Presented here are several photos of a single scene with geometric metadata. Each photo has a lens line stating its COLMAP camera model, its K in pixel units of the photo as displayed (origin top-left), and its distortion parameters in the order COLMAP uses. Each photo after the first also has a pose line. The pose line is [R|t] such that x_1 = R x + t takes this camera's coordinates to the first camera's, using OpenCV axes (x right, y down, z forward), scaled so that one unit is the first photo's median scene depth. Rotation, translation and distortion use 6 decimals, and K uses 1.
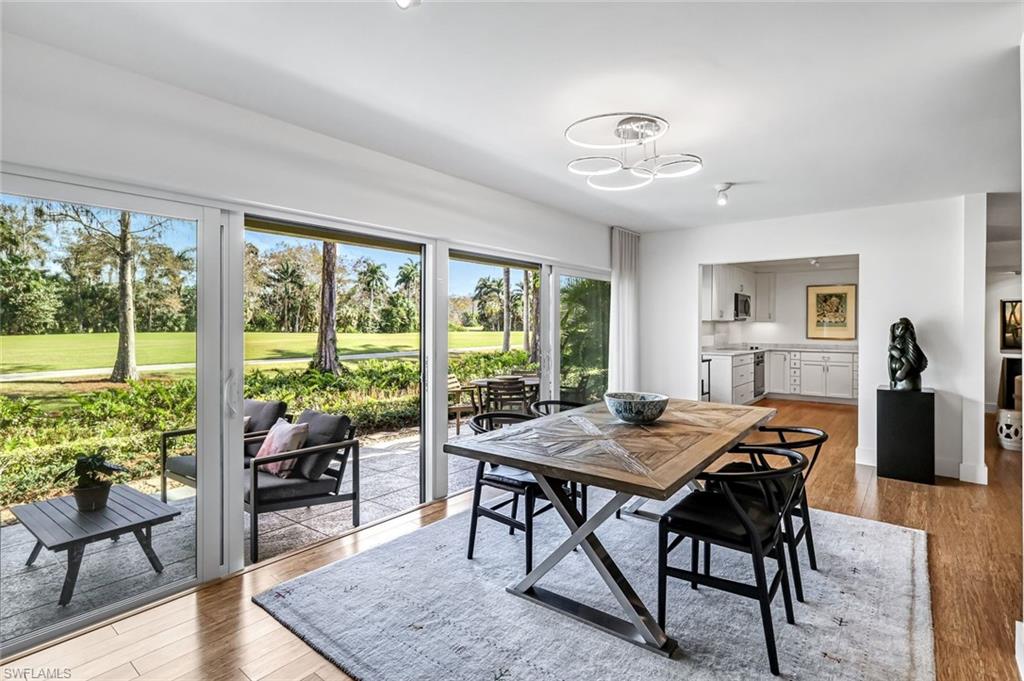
lens RADIAL K [[487.2, 0, 514.1], [0, 487.2, 332.3], [0, 0, 1]] dist [-0.009809, 0.000441]
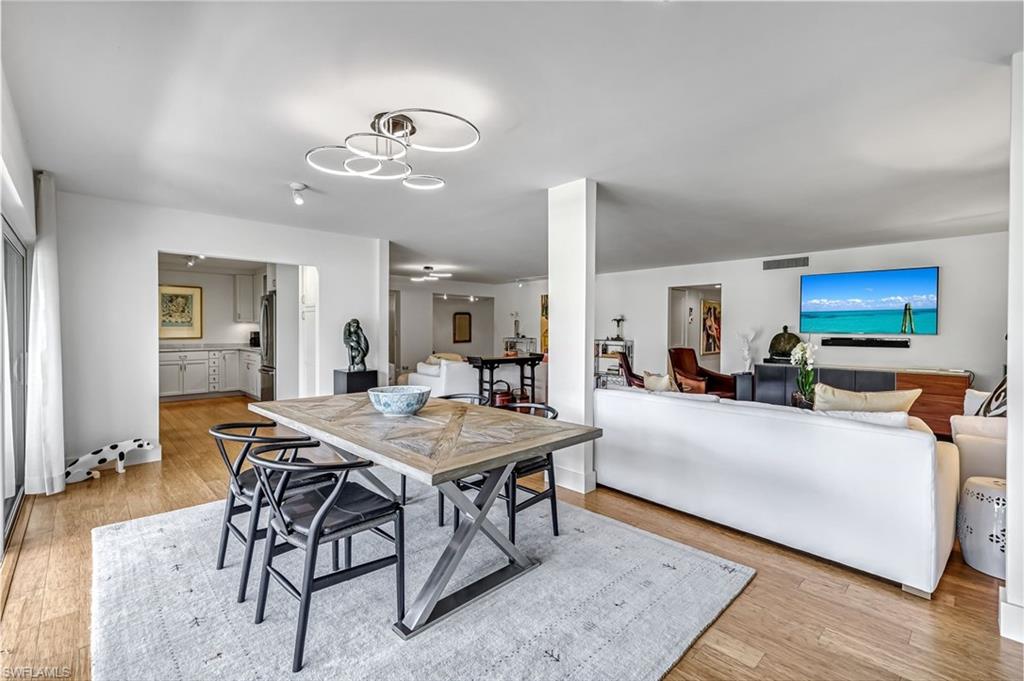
lens RADIAL K [[451.2, 0, 513.4], [0, 451.2, 332.4], [0, 0, 1]] dist [0.000095, -0.000229]
pose [[0.124232, -0.011564, 0.992186, -0.410853], [0.013843, 0.999855, 0.009920, 0.002660], [-0.992157, 0.012503, 0.124374, 0.396103]]
